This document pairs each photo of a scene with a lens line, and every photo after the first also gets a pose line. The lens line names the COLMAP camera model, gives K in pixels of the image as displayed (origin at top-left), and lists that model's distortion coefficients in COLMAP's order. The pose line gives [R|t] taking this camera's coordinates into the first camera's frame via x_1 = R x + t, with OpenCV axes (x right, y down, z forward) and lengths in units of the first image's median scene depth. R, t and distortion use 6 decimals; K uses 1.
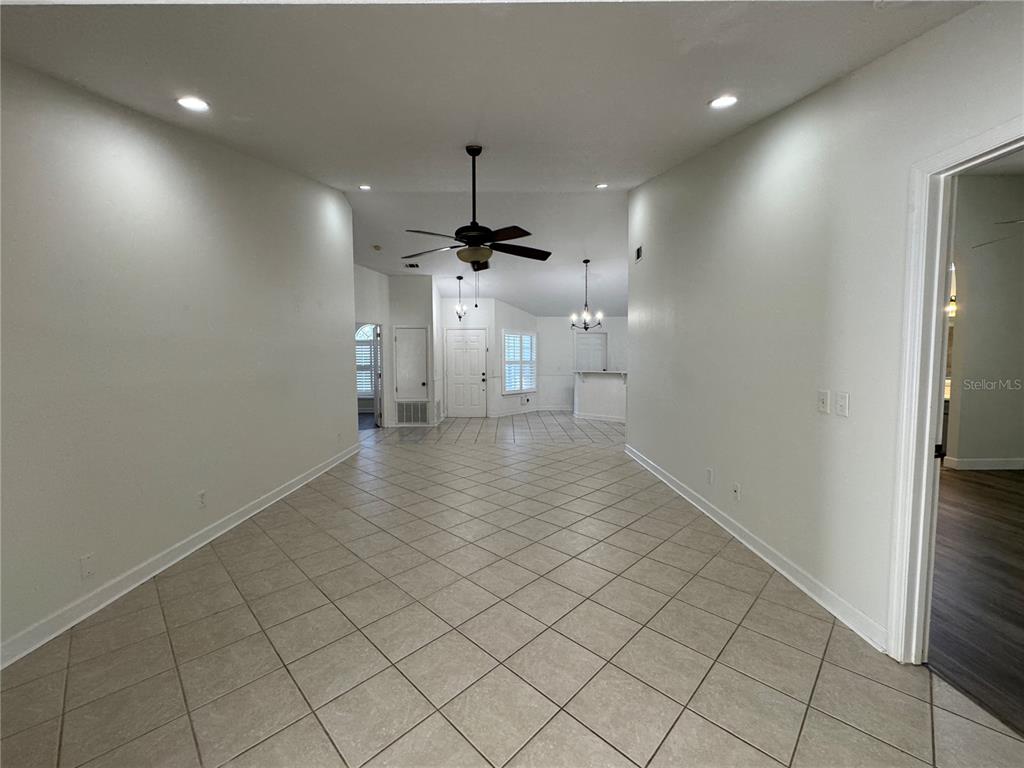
lens RADIAL K [[409.3, 0, 509.3], [0, 409.3, 383.5], [0, 0, 1]] dist [-0.006629, 0.000113]
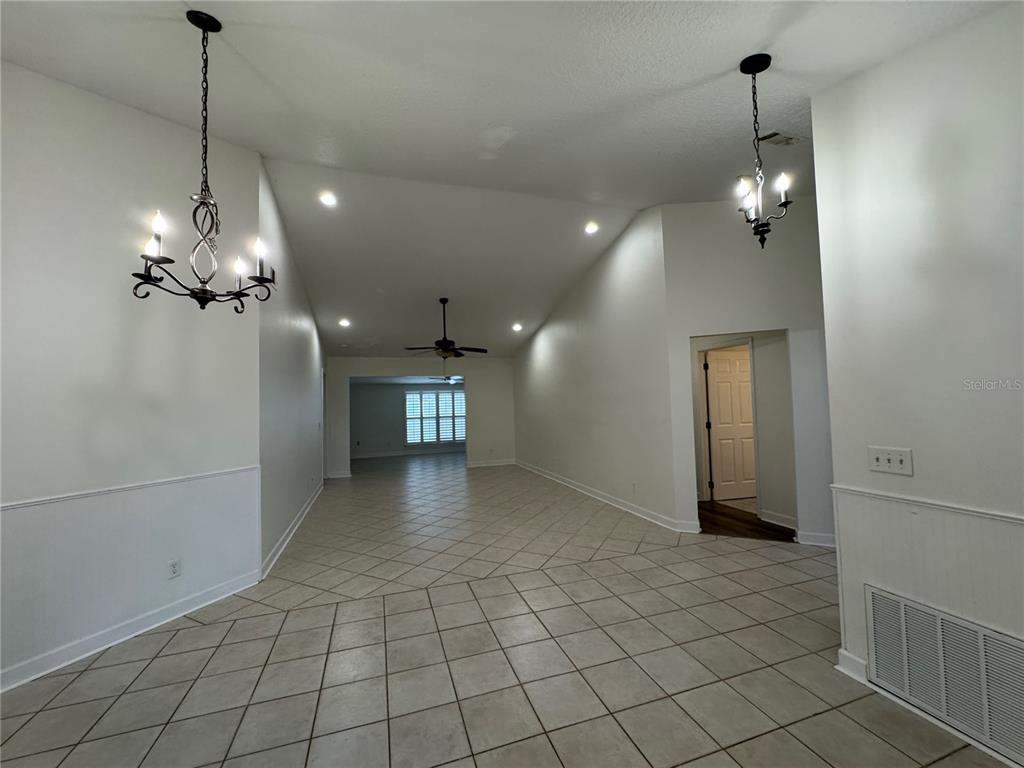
lens RADIAL K [[409.3, 0, 509.3], [0, 409.3, 383.5], [0, 0, 1]] dist [-0.006629, 0.000113]
pose [[-0.952161, 0.019128, -0.304997, 0.078122], [0.015104, 0.999765, 0.015549, -0.070703], [0.305222, 0.010199, -0.952227, 1.038206]]
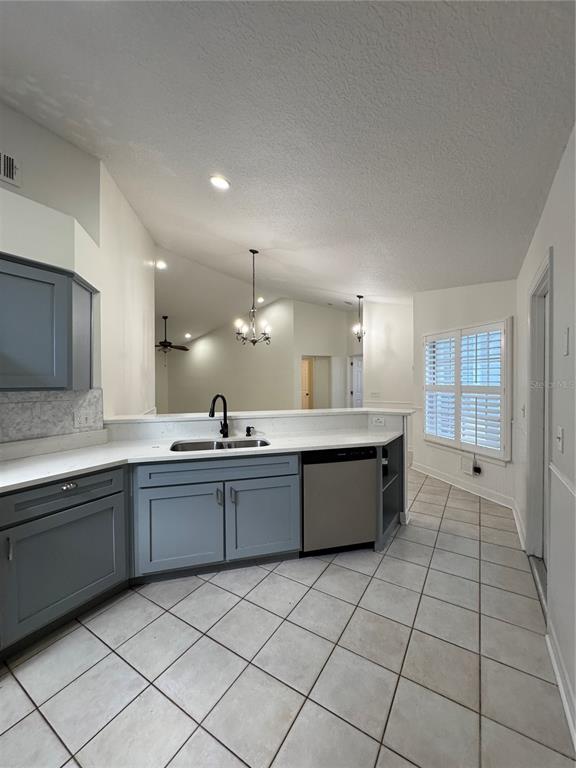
lens RADIAL K [[307.0, 0, 288.8], [0, 307.0, 382.5], [0, 0, 1]] dist [-0.006629, 0.000113]
pose [[-0.537898, 0.011733, -0.842928, 0.503779], [-0.044551, 0.998110, 0.042322, -0.071462], [0.841832, 0.060318, -0.536358, 1.100507]]
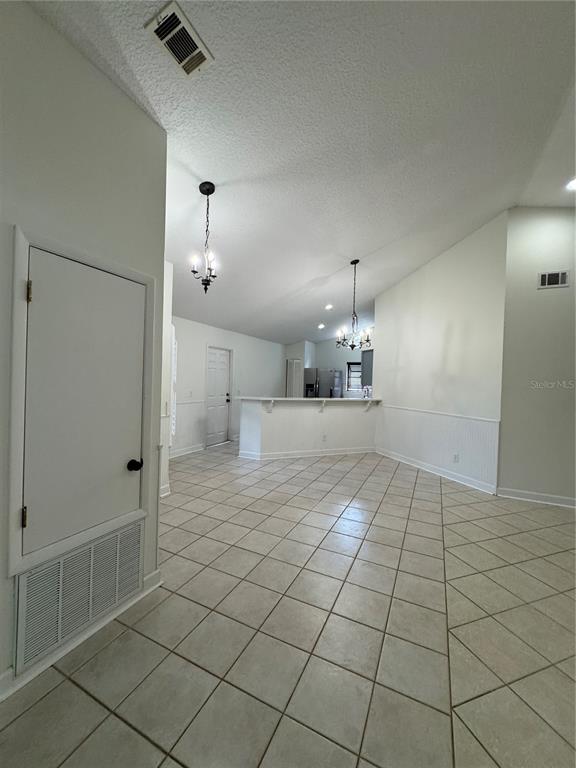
lens RADIAL K [[307.0, 0, 288.8], [0, 307.0, 382.5], [0, 0, 1]] dist [-0.006629, 0.000113]
pose [[0.440202, 0.009650, 0.897847, -0.317693], [0.022995, 0.999493, -0.022017, -0.045837], [-0.897604, 0.030337, 0.439757, 0.697989]]
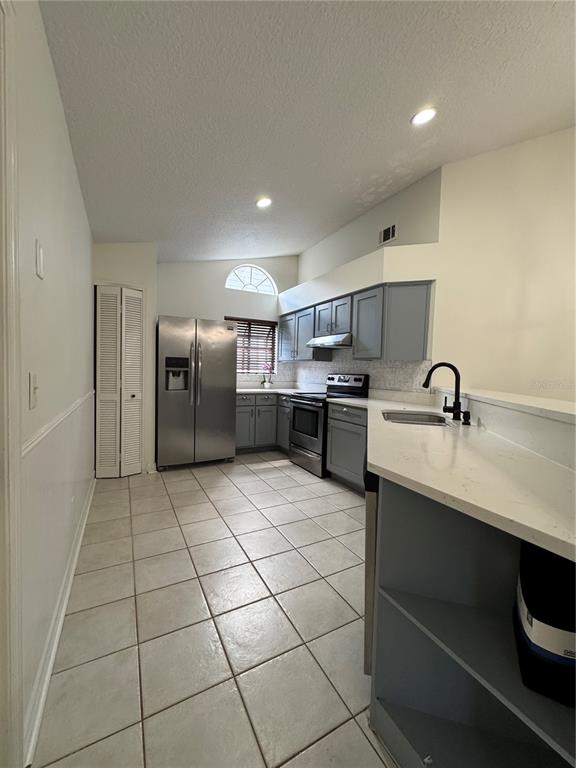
lens RADIAL K [[307.0, 0, 288.8], [0, 307.0, 382.5], [0, 0, 1]] dist [-0.006629, 0.000113]
pose [[-0.463709, -0.042070, 0.884988, 0.165835], [0.029641, 0.997576, 0.062954, -0.049855], [-0.885492, 0.055425, -0.461338, 1.104773]]
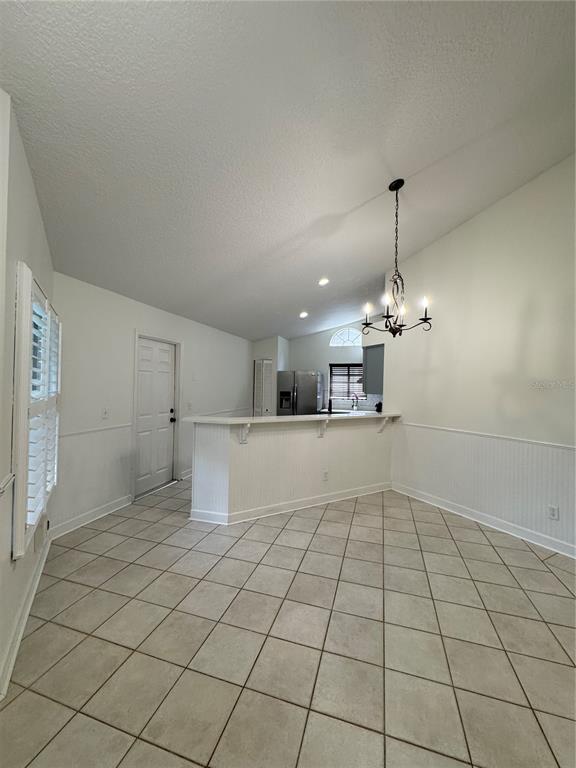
lens RADIAL K [[307.0, 0, 288.8], [0, 307.0, 382.5], [0, 0, 1]] dist [-0.006629, 0.000113]
pose [[0.299785, 0.018511, 0.953827, -0.134673], [0.037575, 0.998807, -0.031194, -0.059055], [-0.953266, 0.045191, 0.298732, 0.827578]]
